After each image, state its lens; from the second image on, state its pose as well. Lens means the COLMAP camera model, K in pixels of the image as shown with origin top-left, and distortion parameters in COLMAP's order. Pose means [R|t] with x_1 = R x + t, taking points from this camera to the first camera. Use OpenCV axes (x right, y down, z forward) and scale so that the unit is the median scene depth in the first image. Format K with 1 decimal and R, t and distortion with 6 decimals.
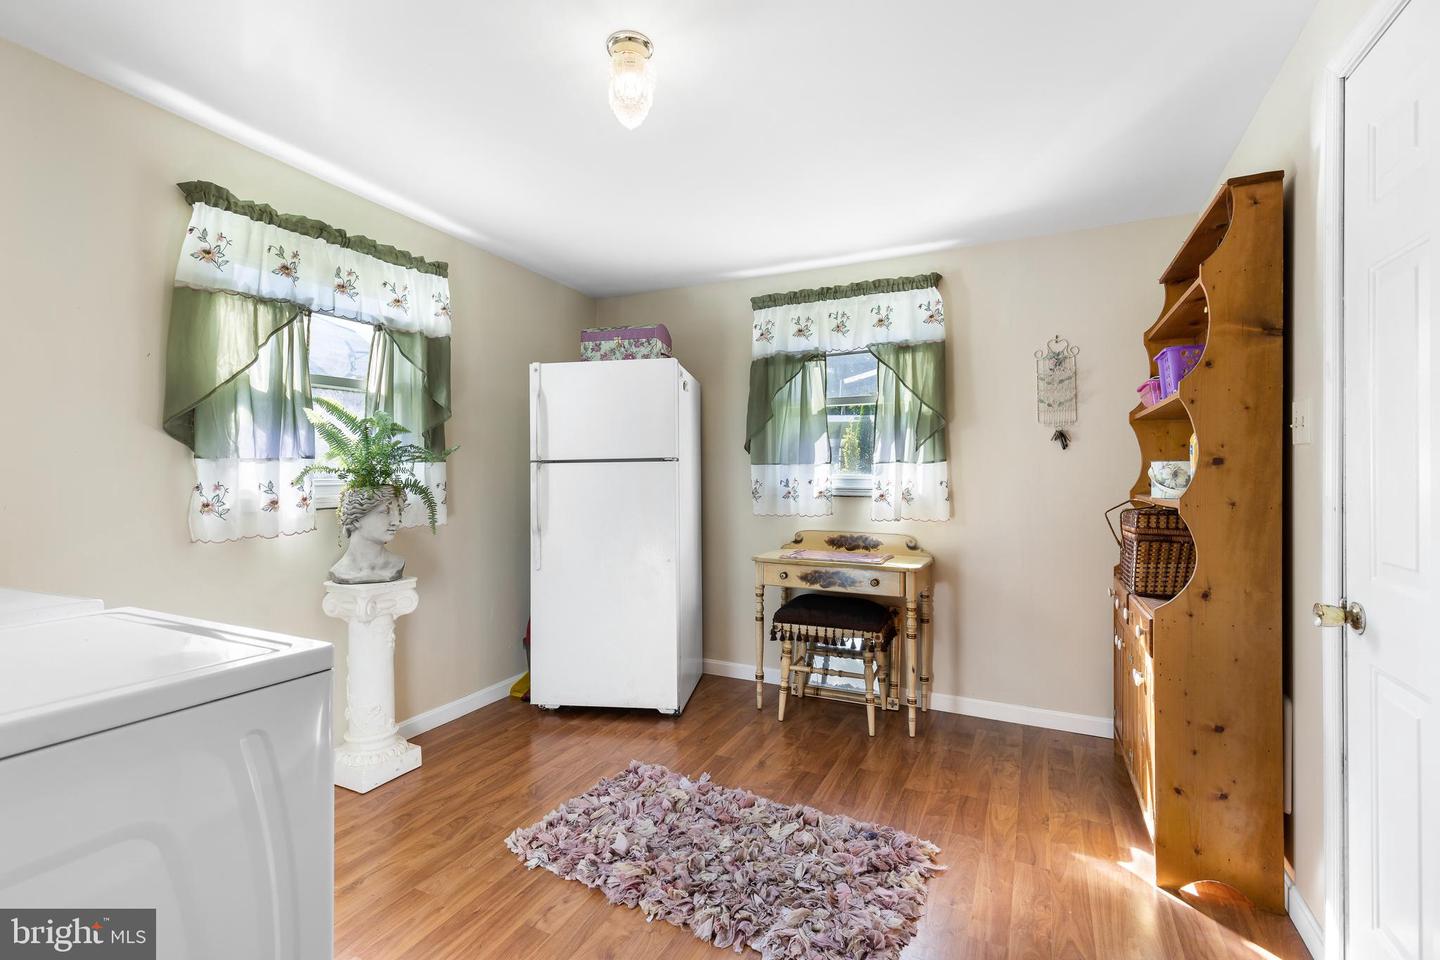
lens RADIAL K [[650.4, 0, 723.4], [0, 650.4, 472.2], [0, 0, 1]] dist [0.007485, -0.002841]
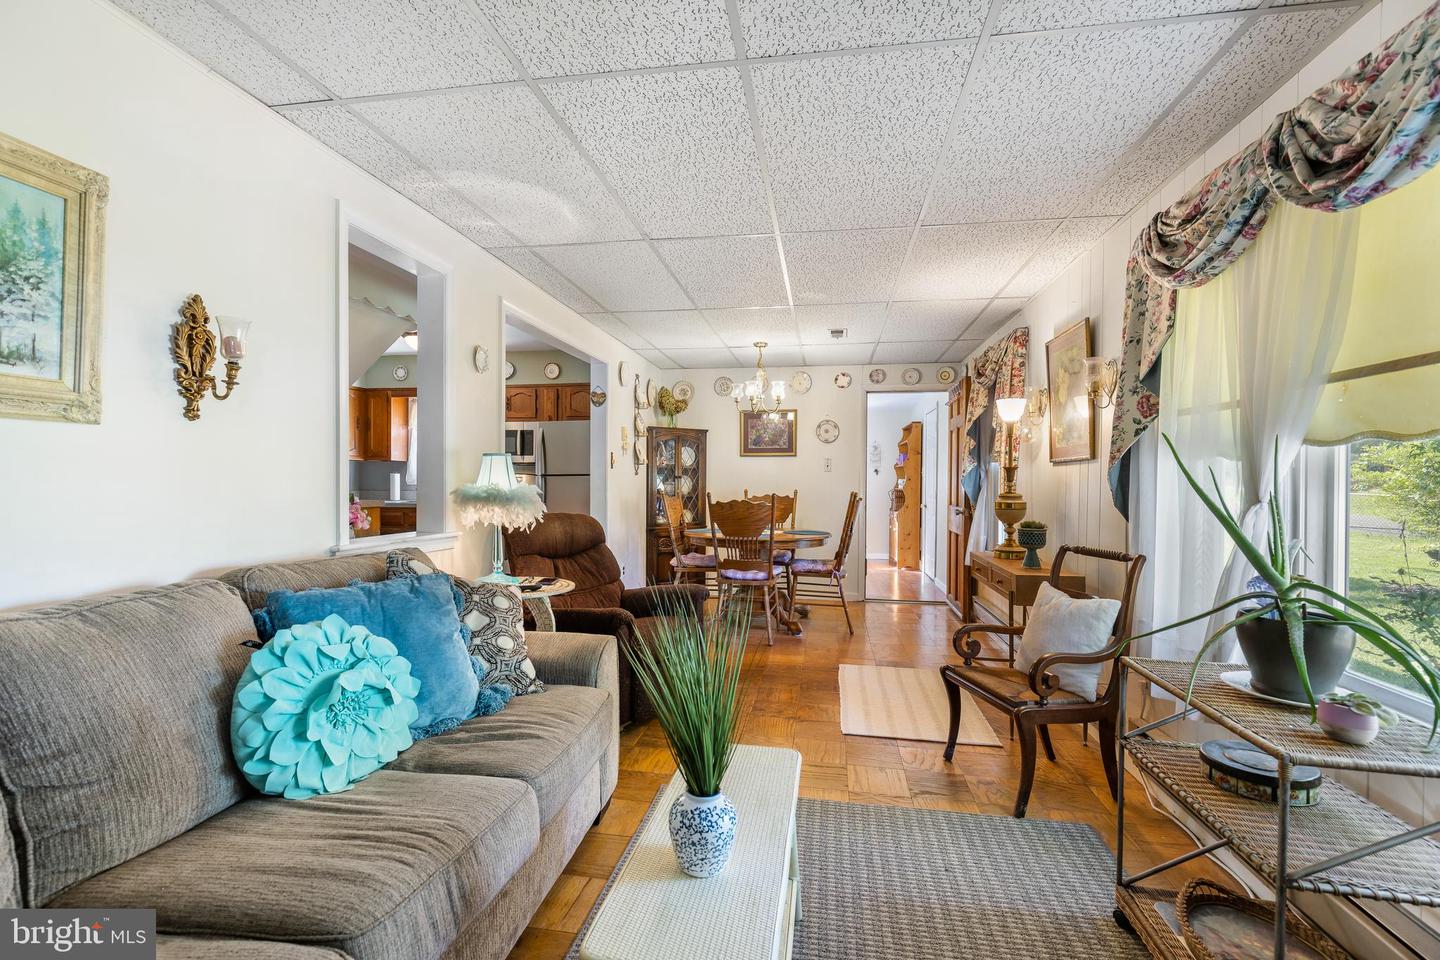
lens RADIAL K [[650.4, 0, 726.2], [0, 650.4, 478.2], [0, 0, 1]] dist [0.007485, -0.002841]
pose [[0.954630, 0.013277, 0.297499, -1.456099], [-0.012394, 0.999911, -0.004853, 0.010896], [-0.297537, 0.000945, 0.954710, -2.360406]]
